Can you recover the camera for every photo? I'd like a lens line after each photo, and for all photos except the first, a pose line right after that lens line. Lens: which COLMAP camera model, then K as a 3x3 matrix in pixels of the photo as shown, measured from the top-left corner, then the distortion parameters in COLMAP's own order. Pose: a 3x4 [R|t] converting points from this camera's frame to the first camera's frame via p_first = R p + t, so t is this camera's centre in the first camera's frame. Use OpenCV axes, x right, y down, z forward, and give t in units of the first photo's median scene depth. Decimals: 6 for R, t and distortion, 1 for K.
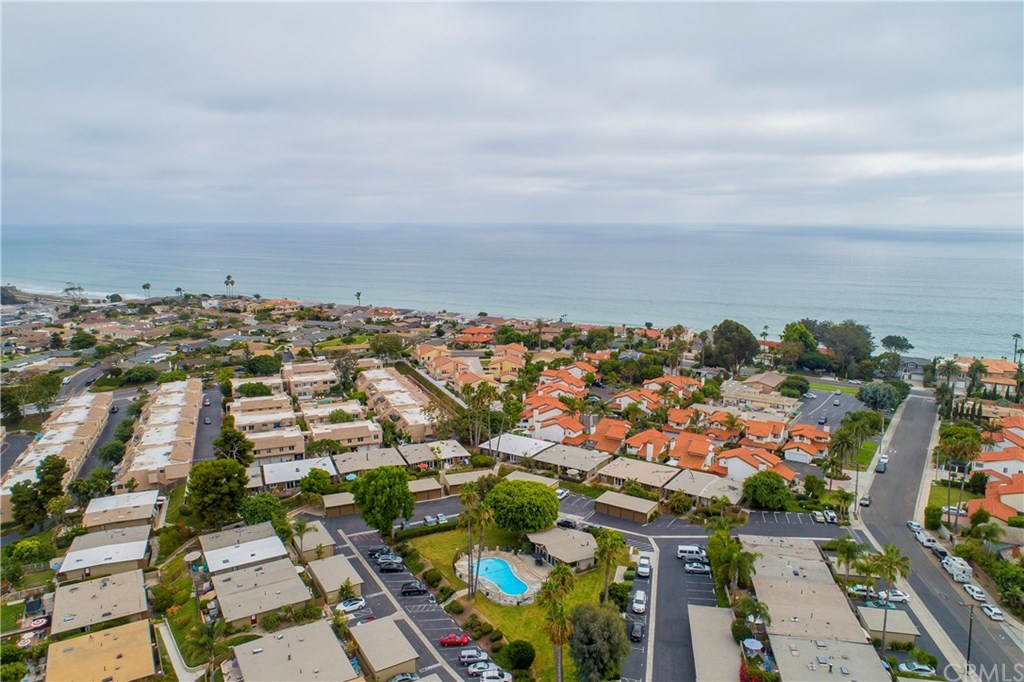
lens RADIAL K [[683.0, 0, 510.3], [0, 683.0, 341.0], [0, 0, 1]] dist [-0.012048, 0.011821]
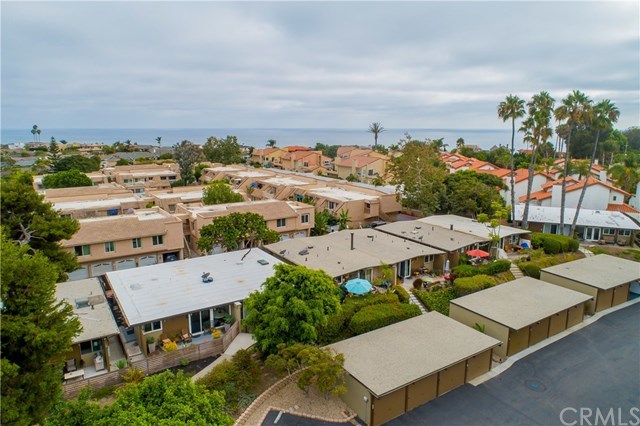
lens RADIAL K [[426.9, 0, 321.5], [0, 426.9, 214.6], [0, 0, 1]] dist [-0.012048, 0.011821]
pose [[0.982037, -0.035897, 0.185241, -0.287428], [0.030584, 0.999037, 0.031456, 0.146134], [-0.186192, -0.025225, 0.982189, 0.745077]]
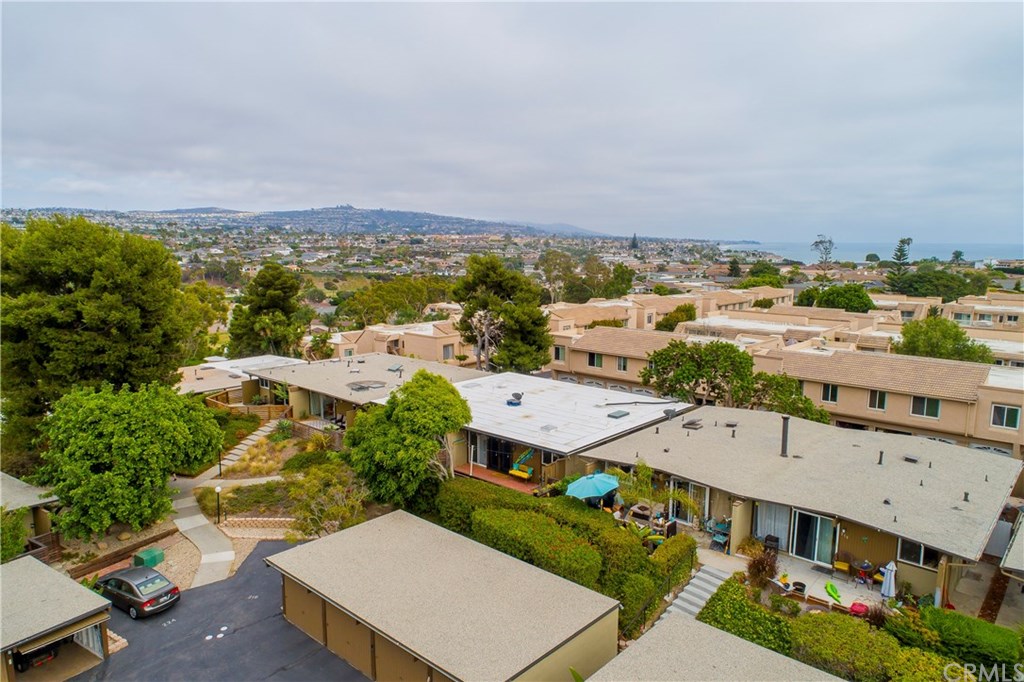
lens RADIAL K [[683.0, 0, 508.7], [0, 683.0, 339.7], [0, 0, 1]] dist [-0.012048, 0.011821]
pose [[0.427924, 0.136076, -0.893512, -0.078718], [-0.160554, 0.984323, 0.073013, 0.145115], [0.889440, 0.112213, 0.443063, 0.863576]]
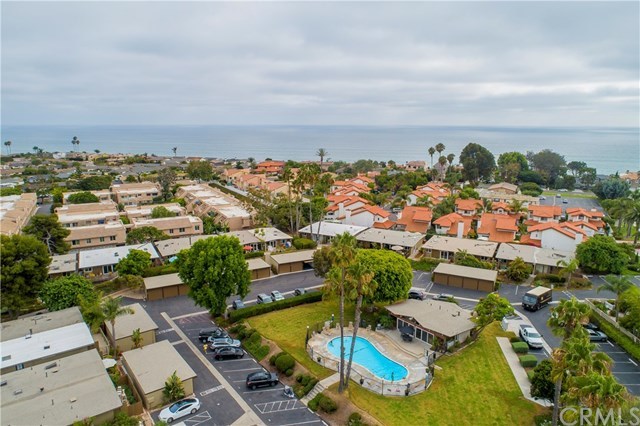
lens RADIAL K [[426.9, 0, 319.7], [0, 426.9, 213.3], [0, 0, 1]] dist [-0.012048, 0.011821]
pose [[0.994023, -0.019742, 0.107375, -0.090207], [0.016171, 0.999290, 0.034023, 0.113977], [-0.107971, -0.032084, 0.993636, 0.372053]]
